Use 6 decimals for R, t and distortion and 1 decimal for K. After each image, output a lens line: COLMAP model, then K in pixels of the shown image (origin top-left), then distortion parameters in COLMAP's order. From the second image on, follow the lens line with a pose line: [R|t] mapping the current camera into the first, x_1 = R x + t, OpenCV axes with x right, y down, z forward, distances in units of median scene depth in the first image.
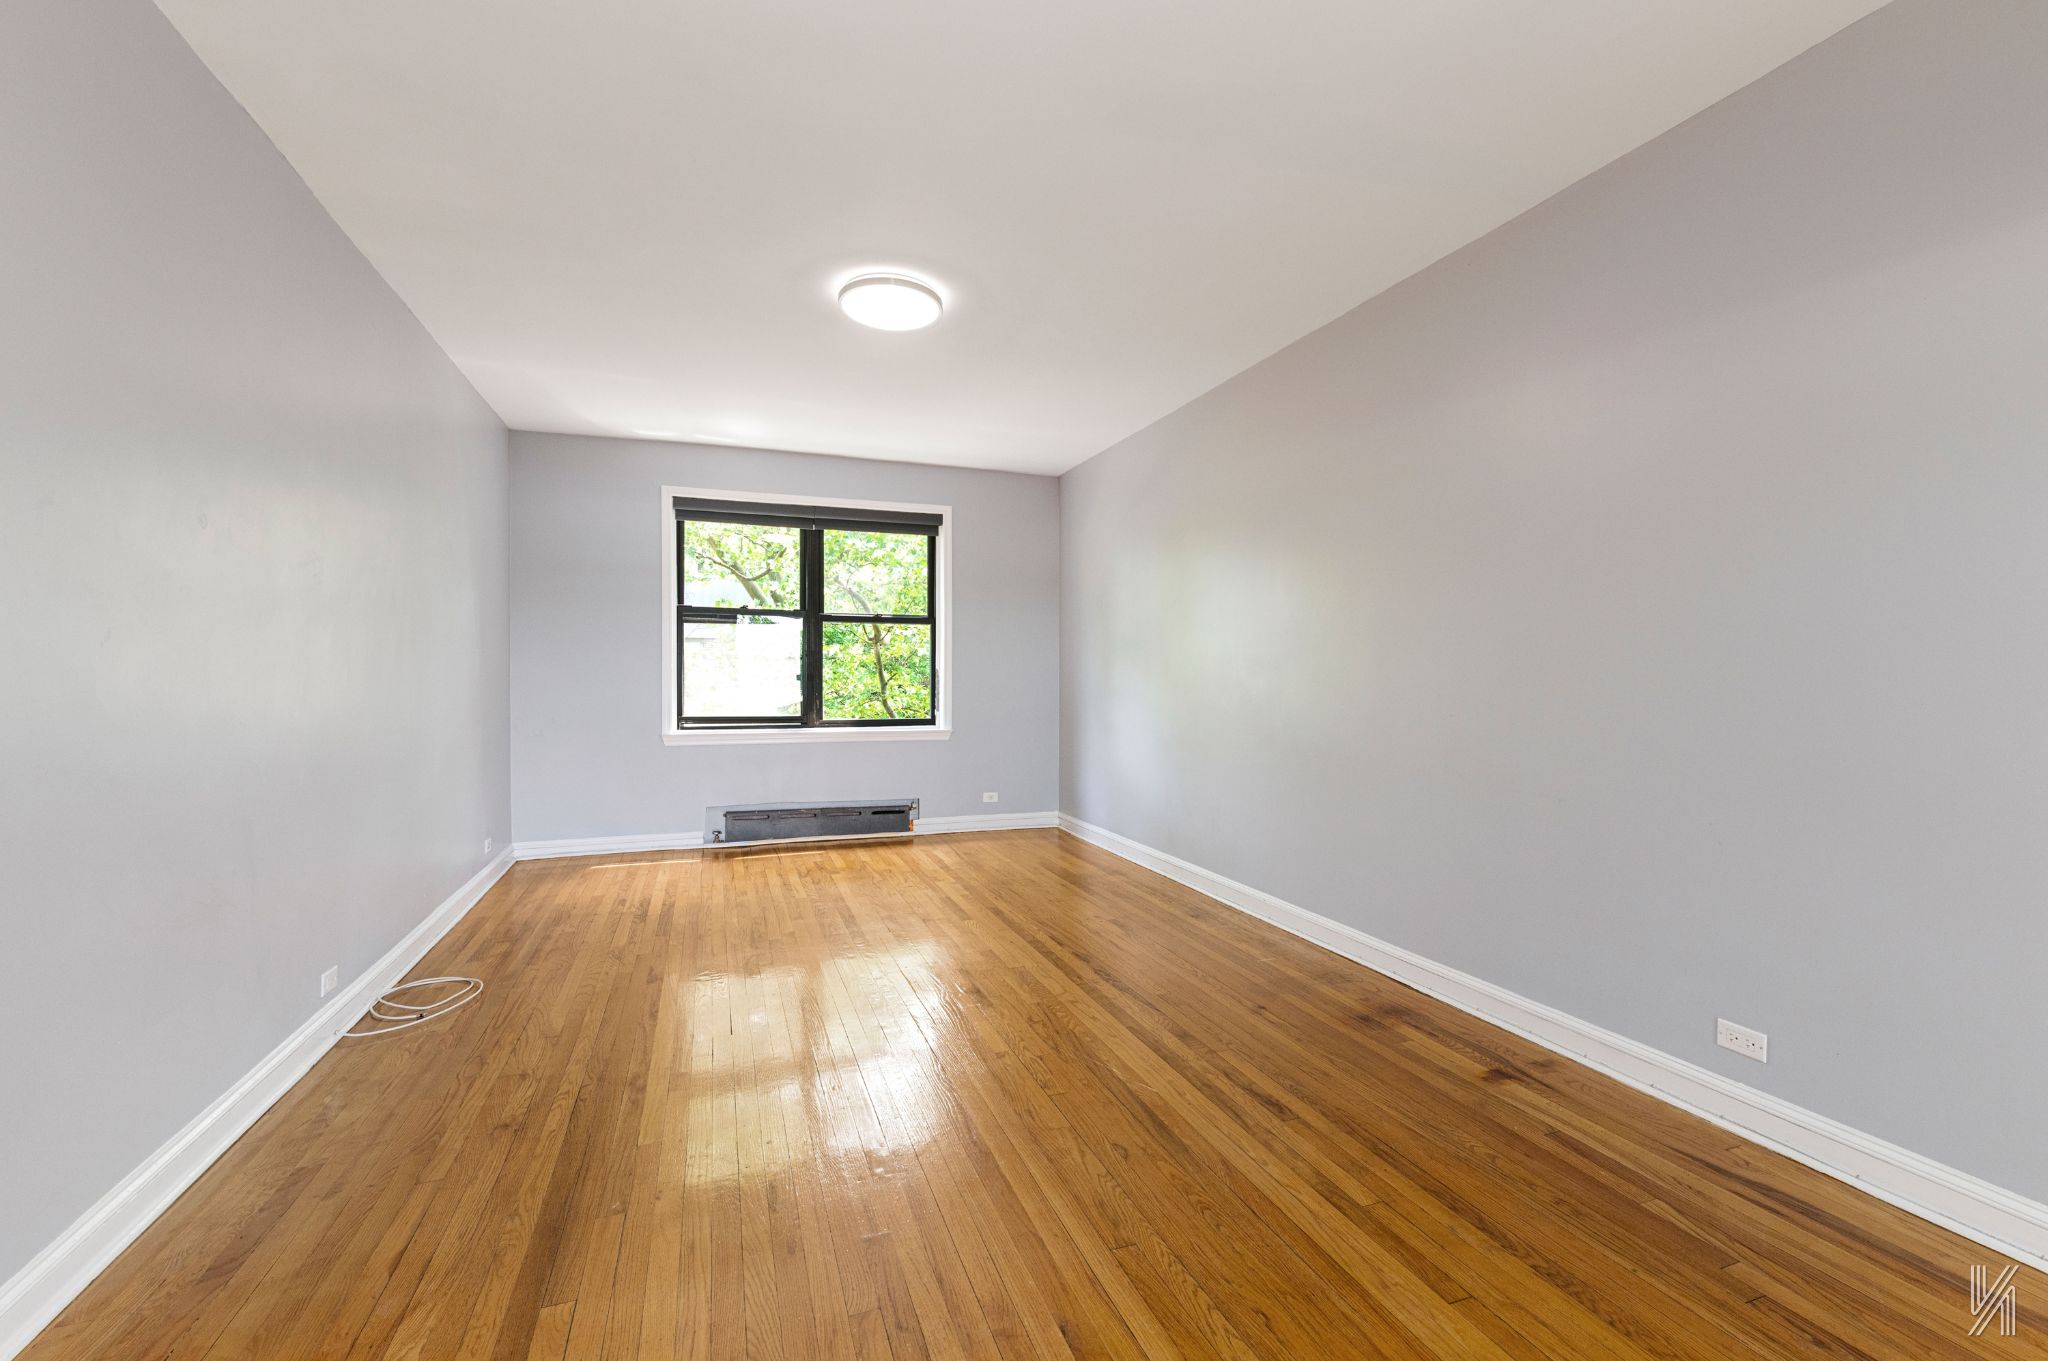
lens RADIAL K [[903.5, 0, 1056.7], [0, 903.5, 683.1], [0, 0, 1]] dist [0.001541, -0.000568]
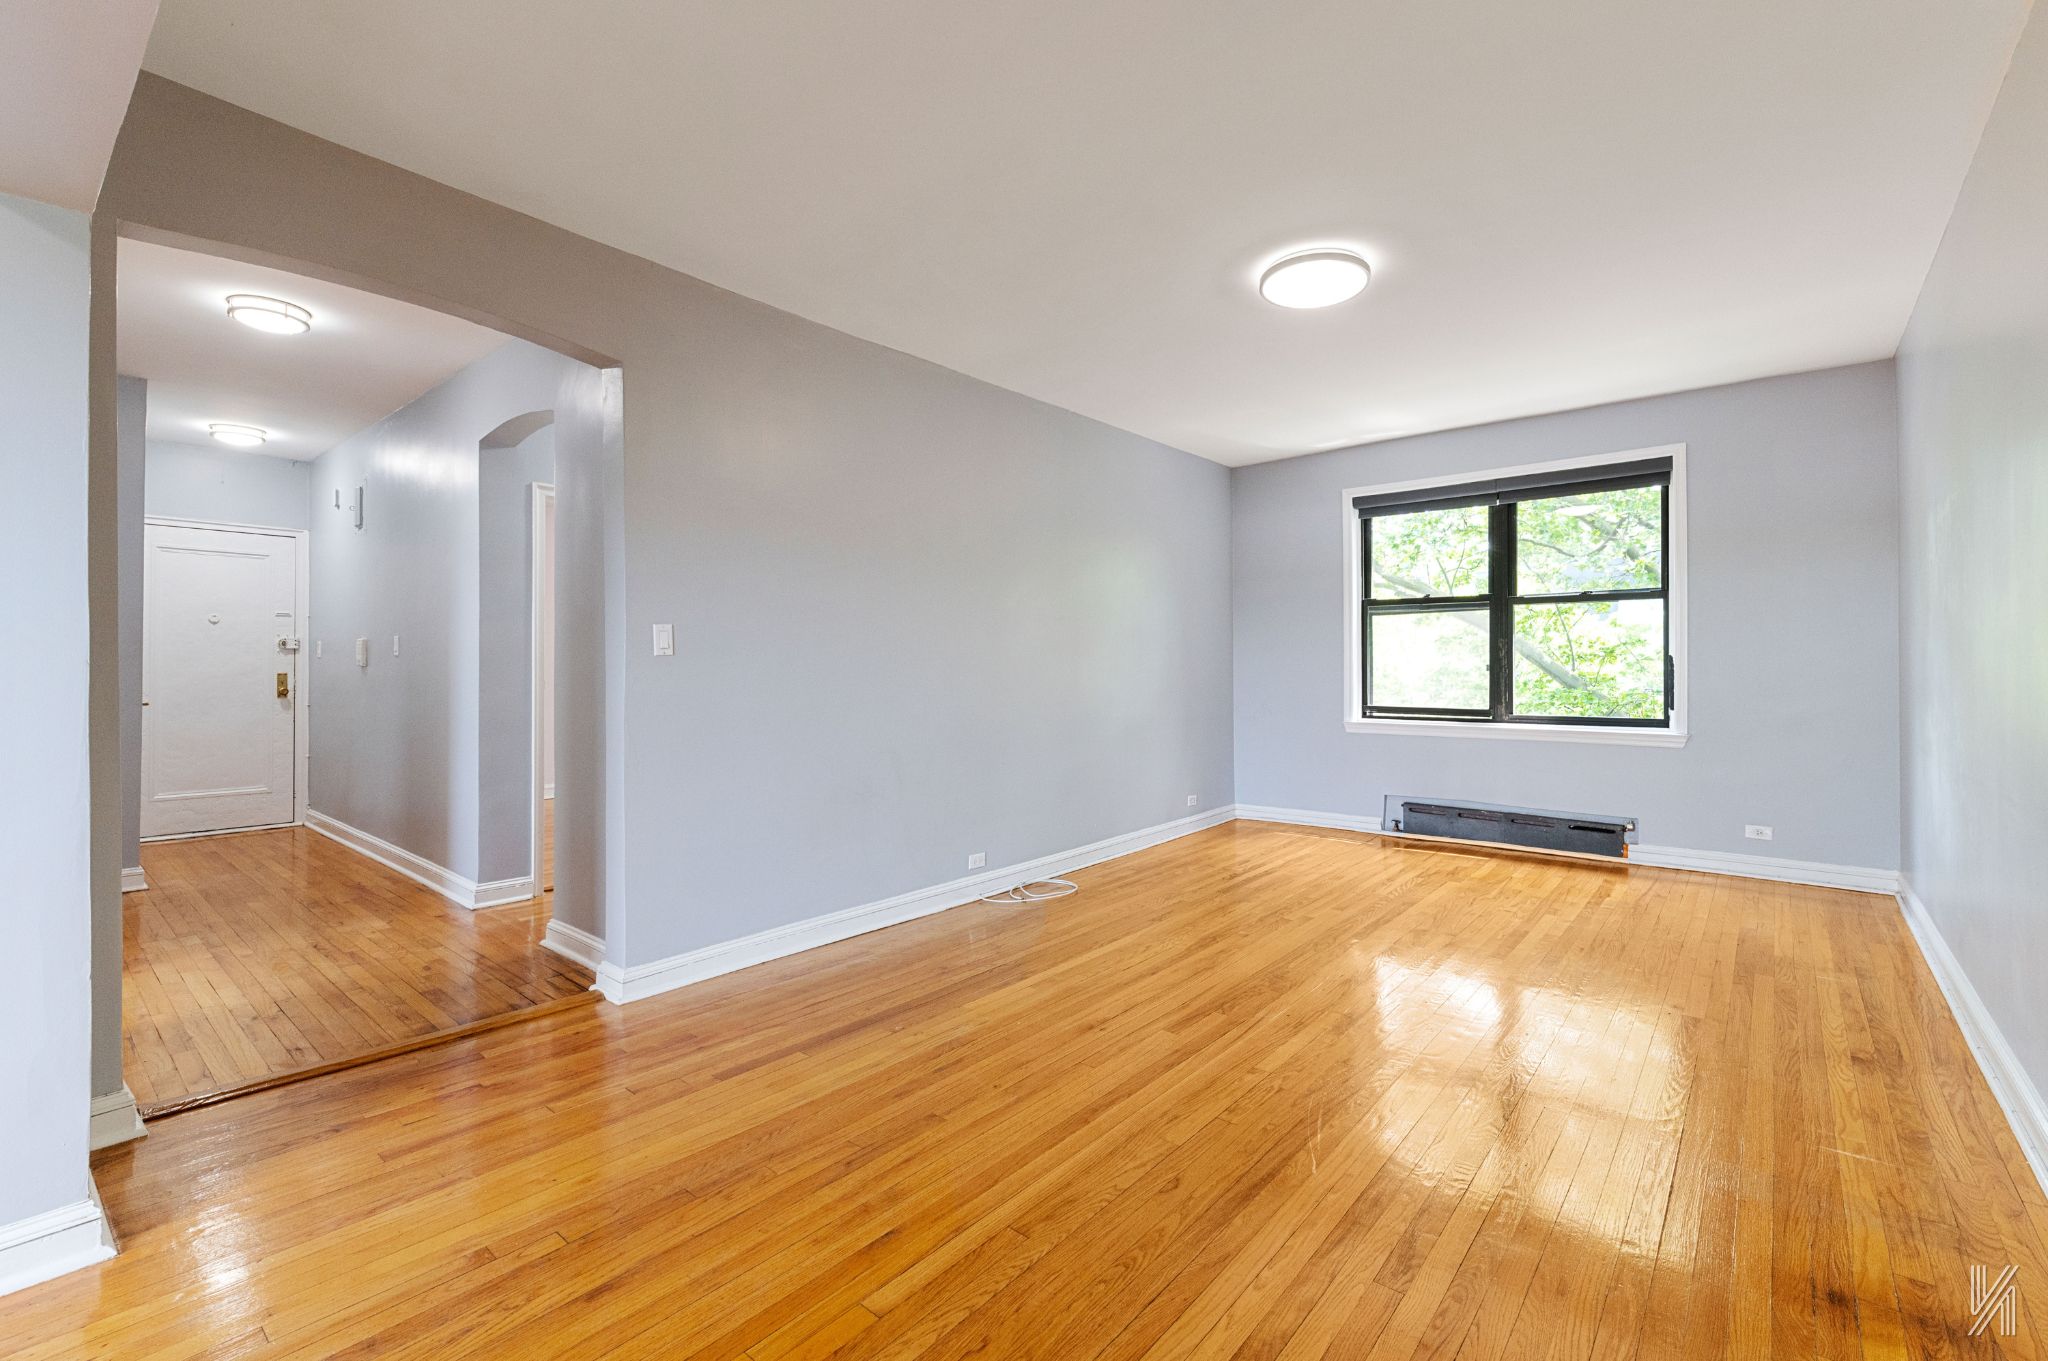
lens RADIAL K [[885.5, 0, 1035.3], [0, 885.5, 664.5], [0, 0, 1]] dist [0.004015, 0.000014]
pose [[0.479463, -0.009261, -0.877513, 0.384464], [-0.001234, 0.999936, -0.011227, 0.001941], [0.877561, 0.006466, 0.479421, 0.218277]]
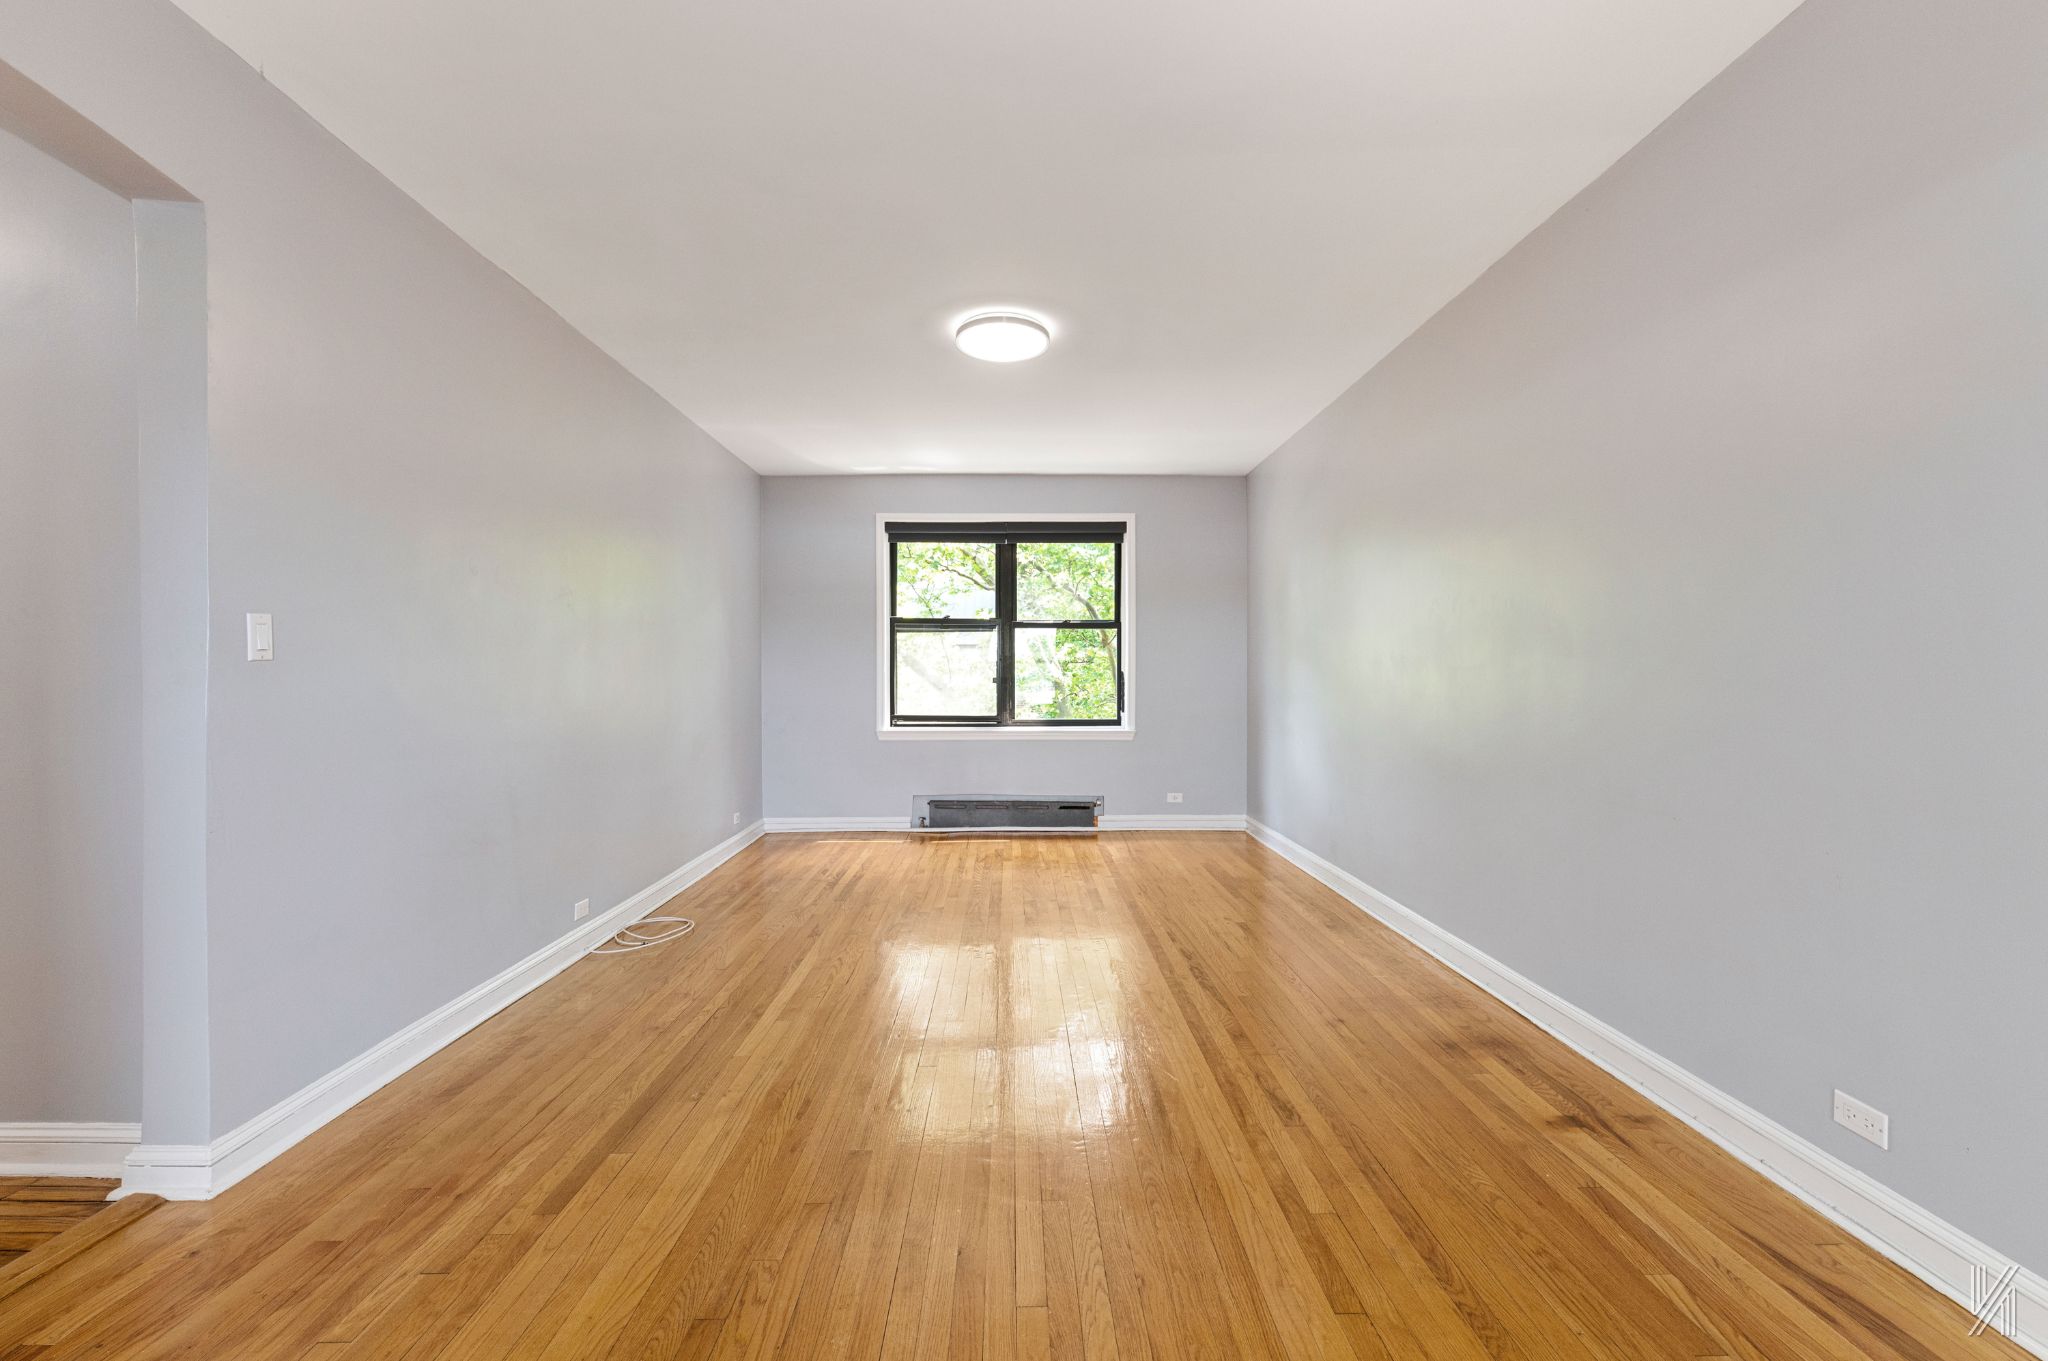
lens RADIAL K [[905.1, 0, 1024.0], [0, 905.1, 680.5], [0, 0, 1]] dist [0.000952, -0.000073]
pose [[0.938258, -0.003449, -0.345919, 0.168906], [0.001344, 0.999979, -0.006324, 0.001540], [0.345933, 0.005469, 0.938243, -0.016179]]
